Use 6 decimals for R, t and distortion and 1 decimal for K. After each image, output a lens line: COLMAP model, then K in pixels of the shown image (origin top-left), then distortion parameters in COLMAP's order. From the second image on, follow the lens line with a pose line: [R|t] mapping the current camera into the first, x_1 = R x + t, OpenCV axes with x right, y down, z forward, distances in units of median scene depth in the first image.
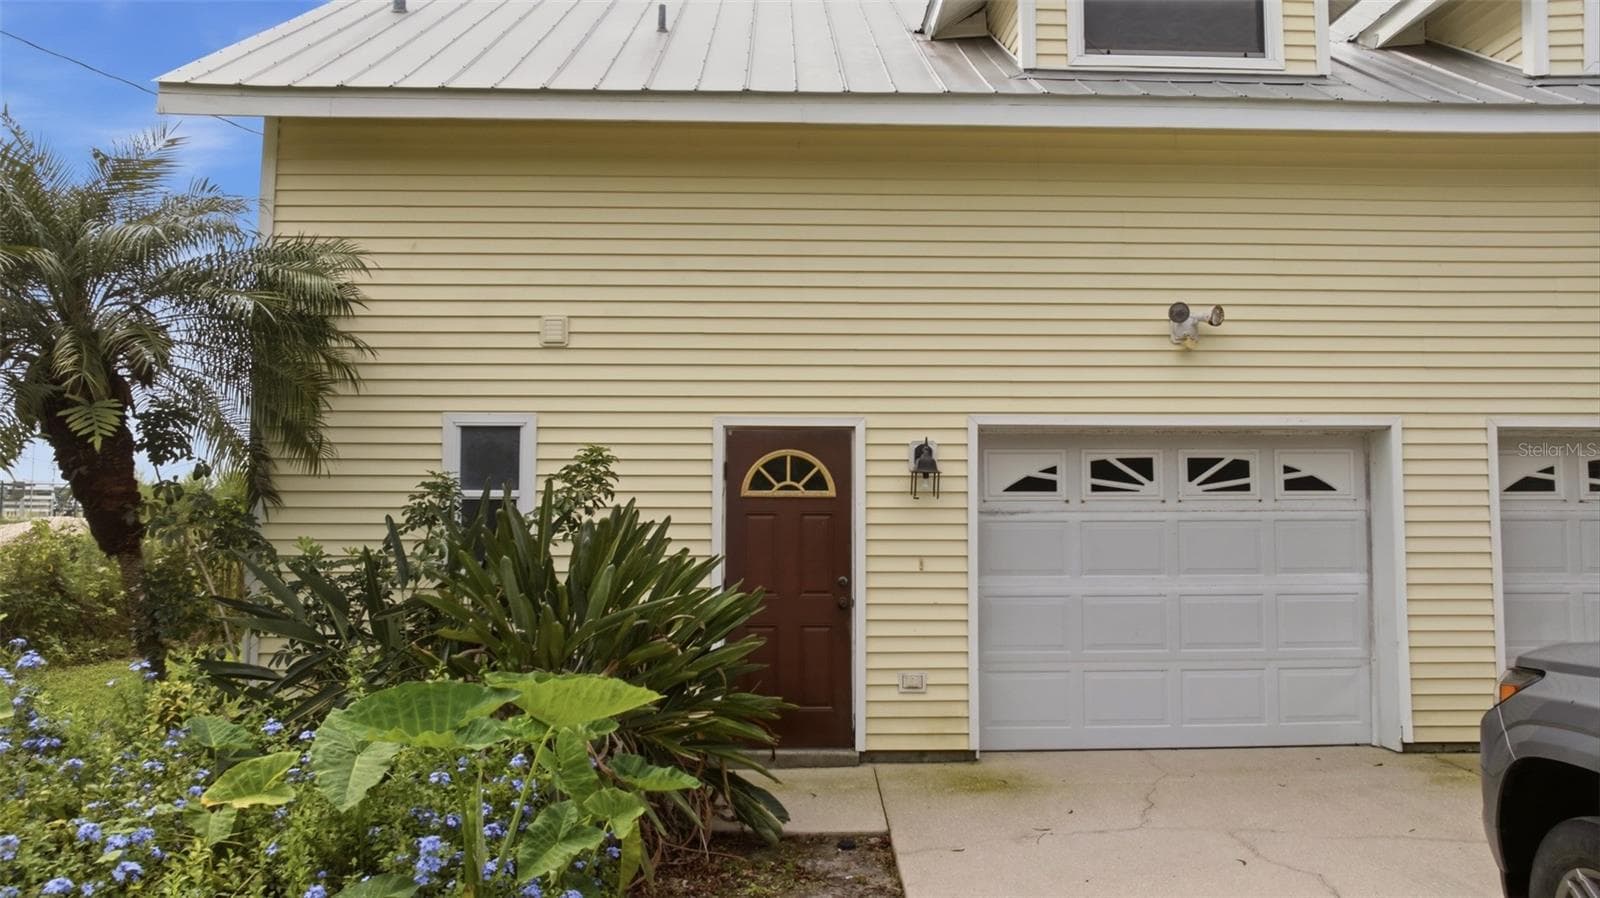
lens RADIAL K [[1132.8, 0, 807.8], [0, 1132.8, 449.5], [0, 0, 1]] dist [-0.023118, 0.029517]
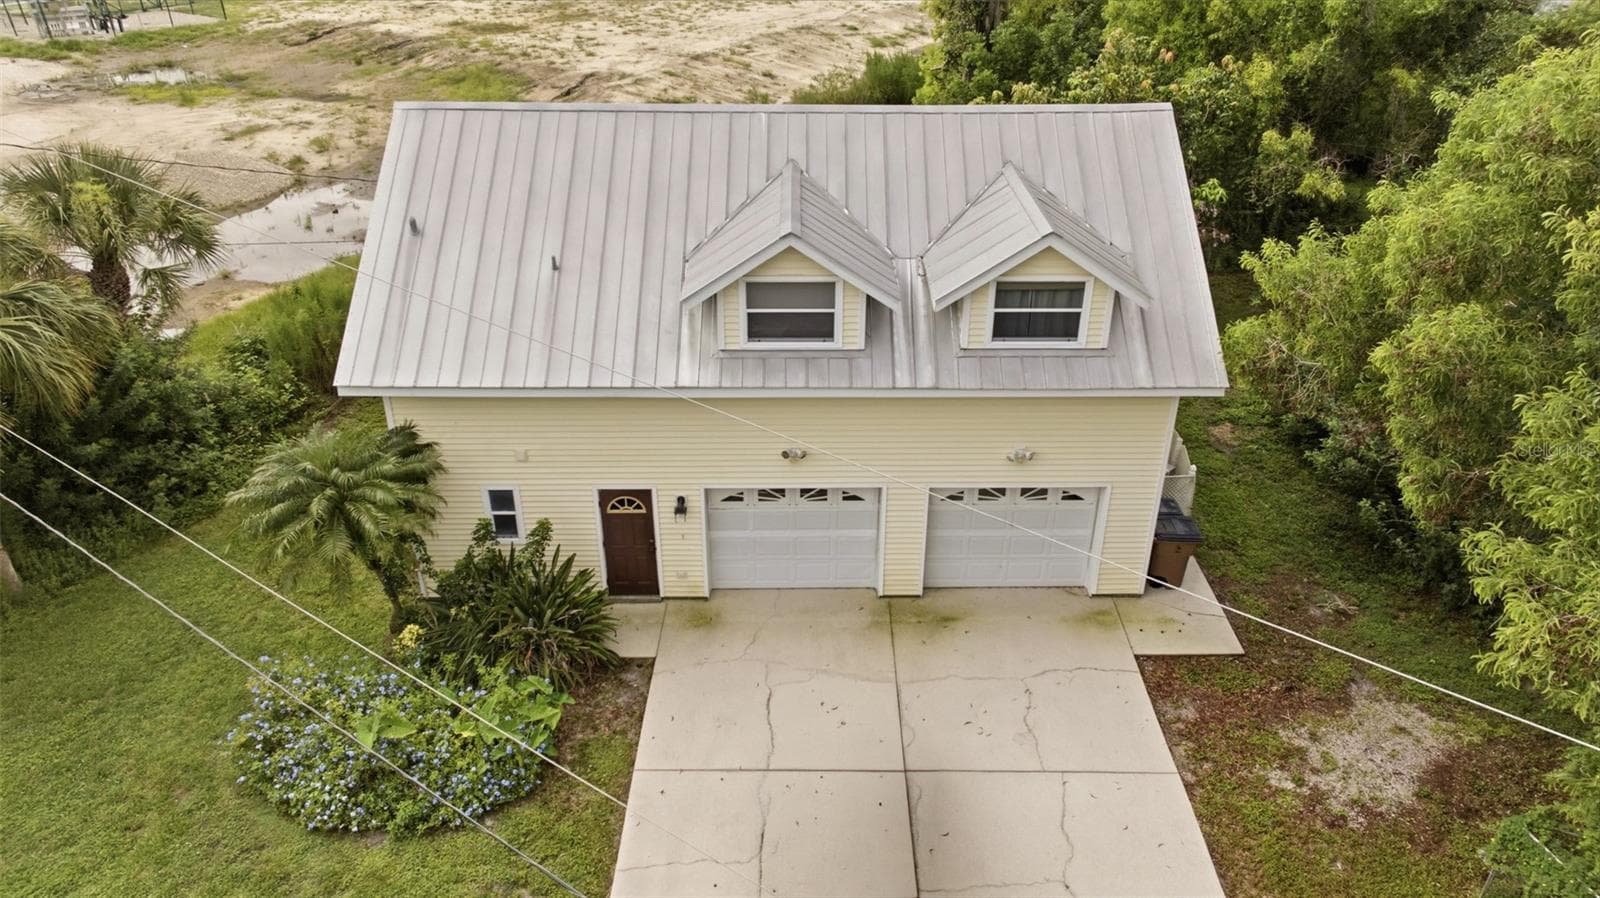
lens RADIAL K [[1132.8, 0, 800.1], [0, 1132.8, 447.0], [0, 0, 1]] dist [-0.023118, 0.029517]
pose [[0.999574, 0.014697, -0.025218, 0.413568], [0.001867, 0.830014, 0.557739, -1.428004], [0.029128, -0.557548, 0.829633, -0.923142]]
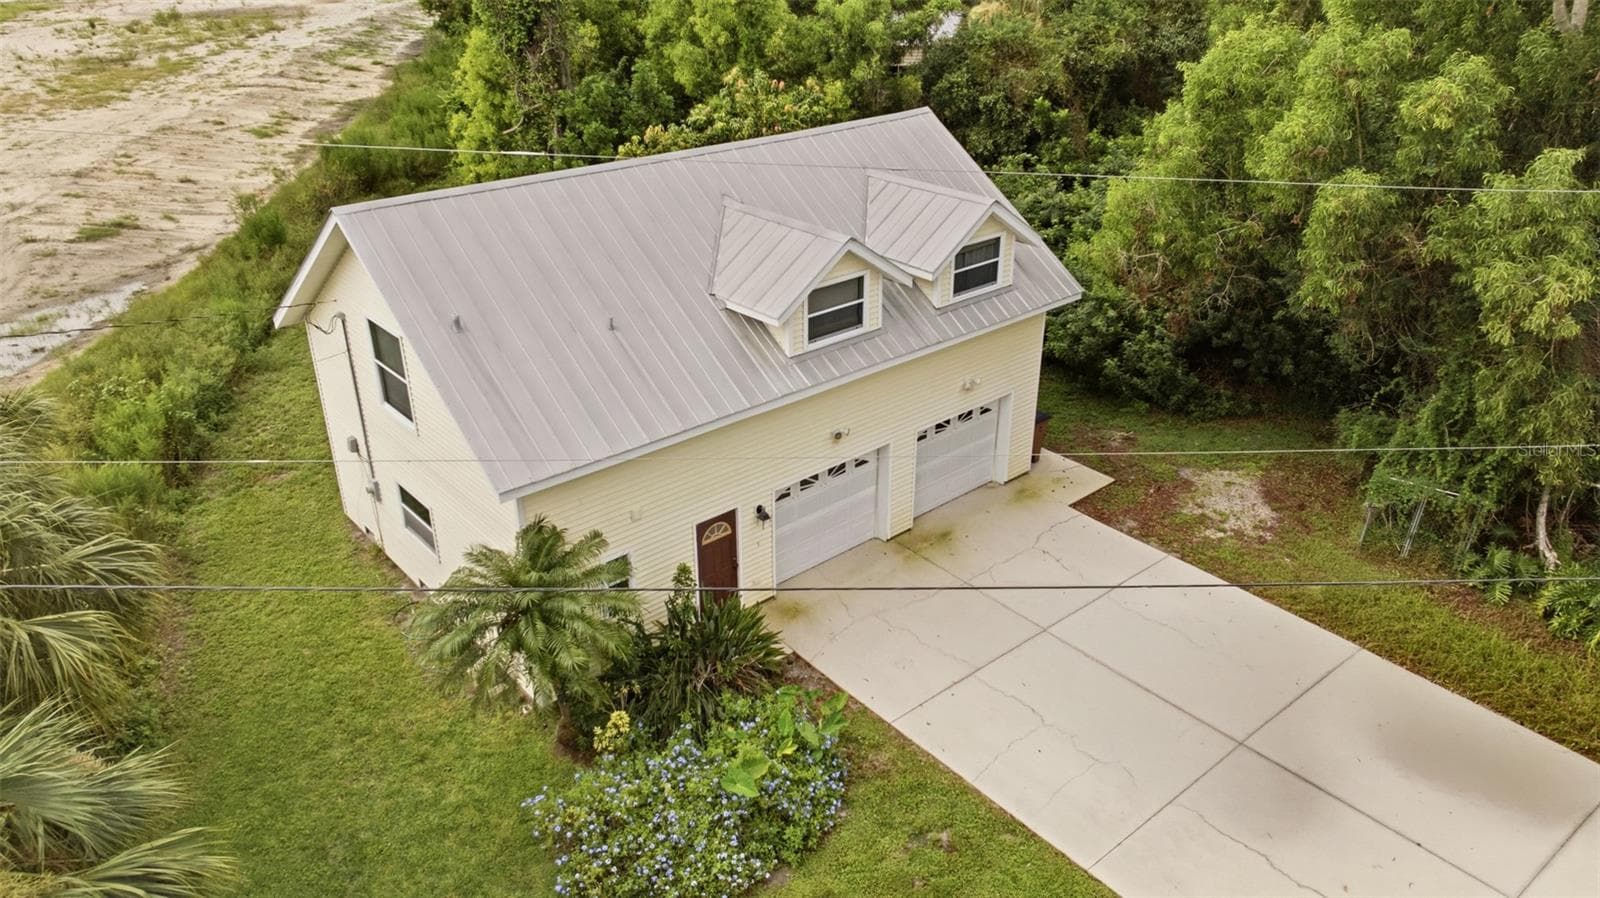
lens RADIAL K [[1132.8, 0, 796.4], [0, 1132.8, 450.4], [0, 0, 1]] dist [-0.023118, 0.029517]
pose [[0.779893, -0.286417, 0.556536, -1.248085], [-0.041246, 0.863708, 0.502301, -1.428133], [-0.624552, -0.414696, 0.661787, -0.727303]]
